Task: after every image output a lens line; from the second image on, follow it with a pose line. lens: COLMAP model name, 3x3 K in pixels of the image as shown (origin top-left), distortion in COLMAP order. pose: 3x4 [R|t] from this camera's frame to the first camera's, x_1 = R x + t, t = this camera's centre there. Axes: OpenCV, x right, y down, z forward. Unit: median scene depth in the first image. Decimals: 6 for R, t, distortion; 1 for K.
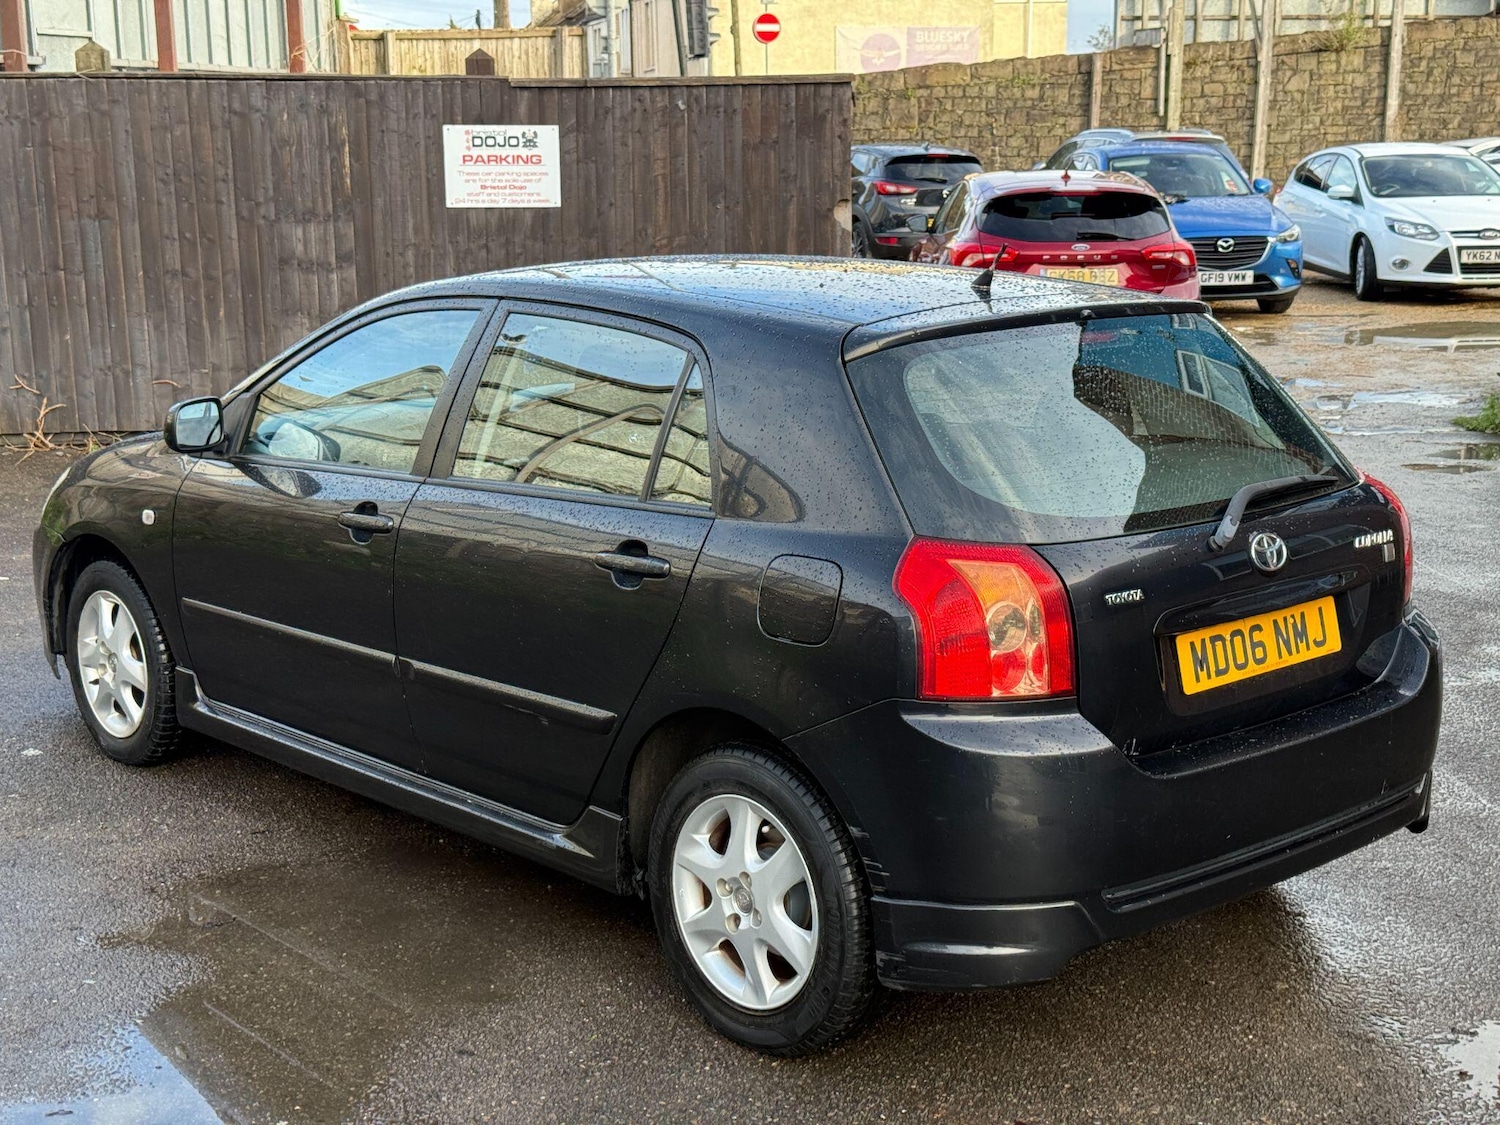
lens RADIAL K [[2114.3, 0, 731.2], [0, 2114.3, 563.8], [0, 0, 1]] dist [0.214710, -0.459682]
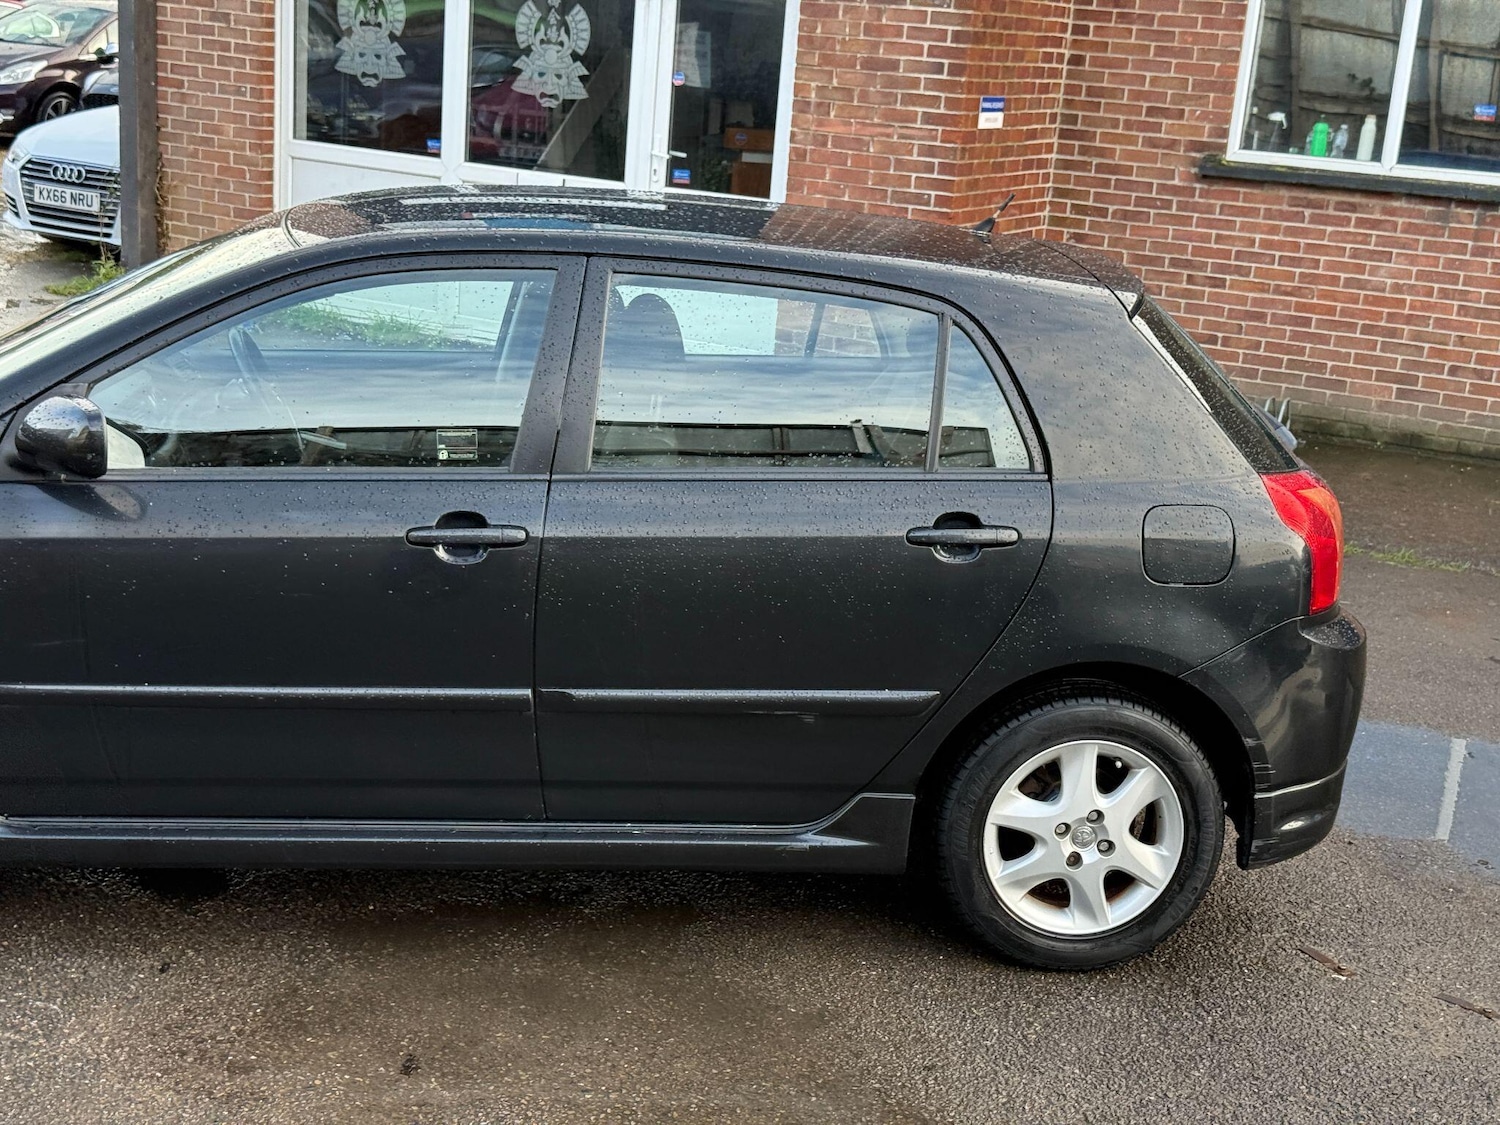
lens RADIAL K [[2125.7, 0, 742.9], [0, 2125.7, 596.3], [0, 0, 1]] dist [0.183410, -0.386225]
pose [[0.565354, -0.165256, 0.808124, -0.351906], [0.086376, 0.986200, 0.141243, -0.046854], [-0.820313, -0.010050, 0.571826, 0.203008]]
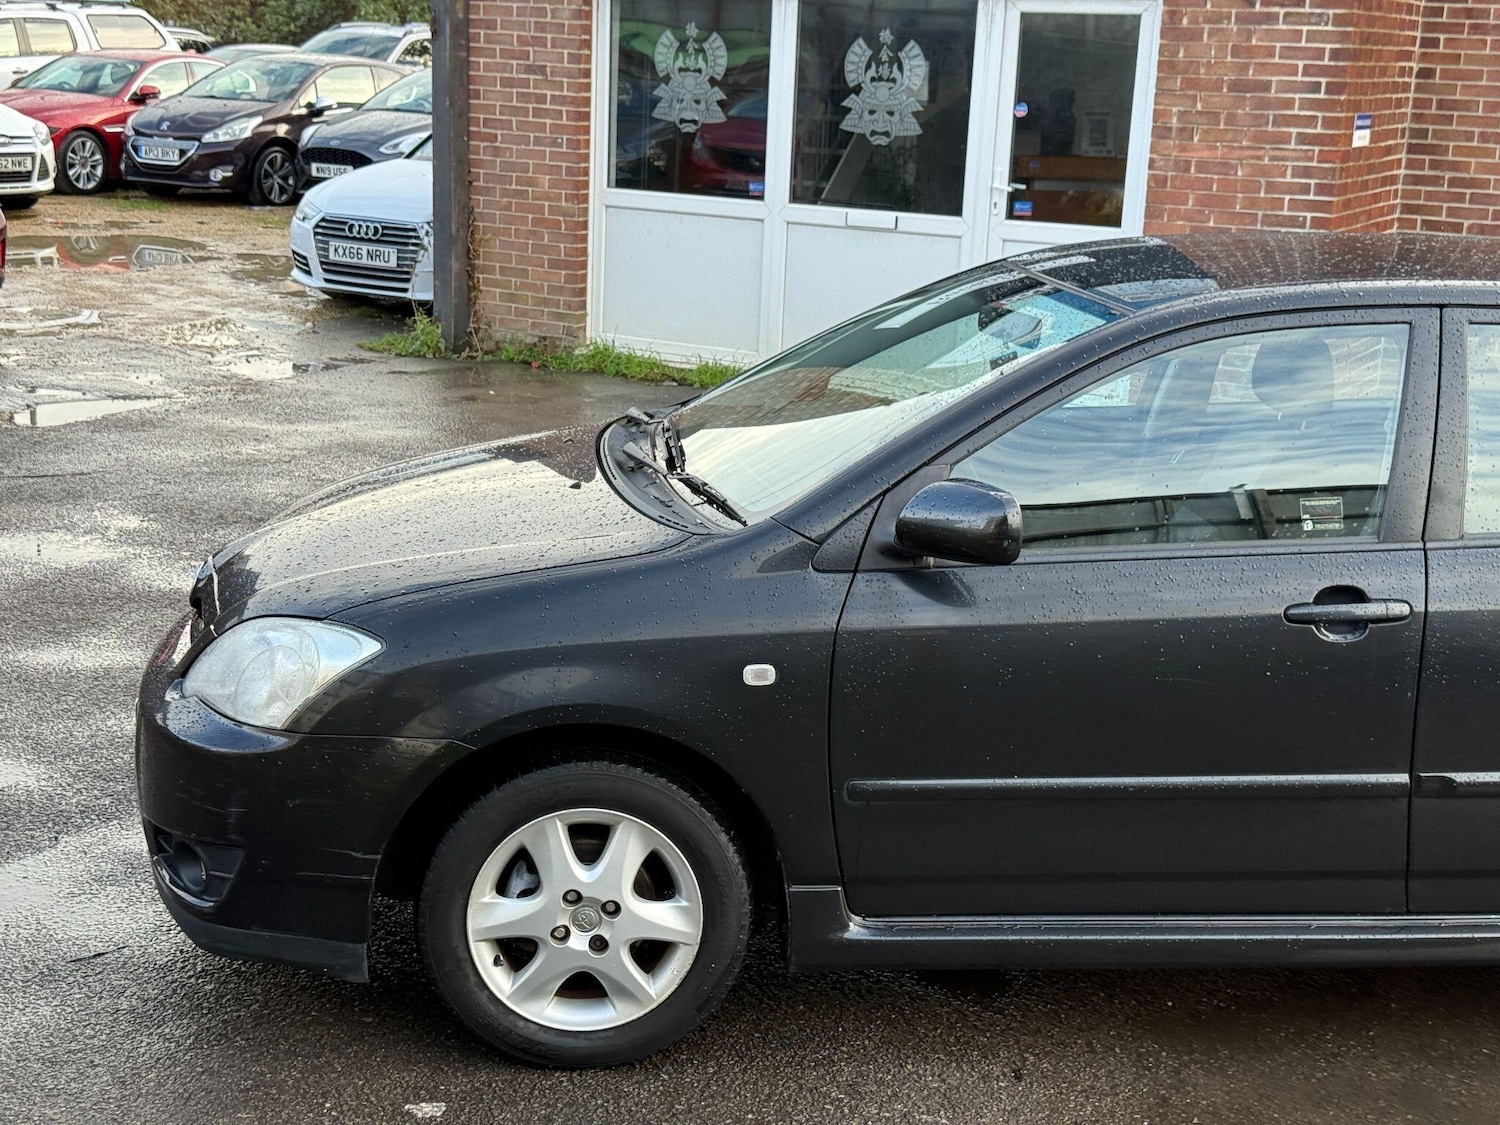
lens RADIAL K [[2122.0, 0, 728.7], [0, 2122.0, 567.3], [0, 0, 1]] dist [0.210996, -0.526032]
pose [[0.588942, -0.163815, 0.791398, -0.413236], [0.120212, 0.986105, 0.114659, -0.068315], [-0.799185, 0.027608, 0.600451, 0.323893]]
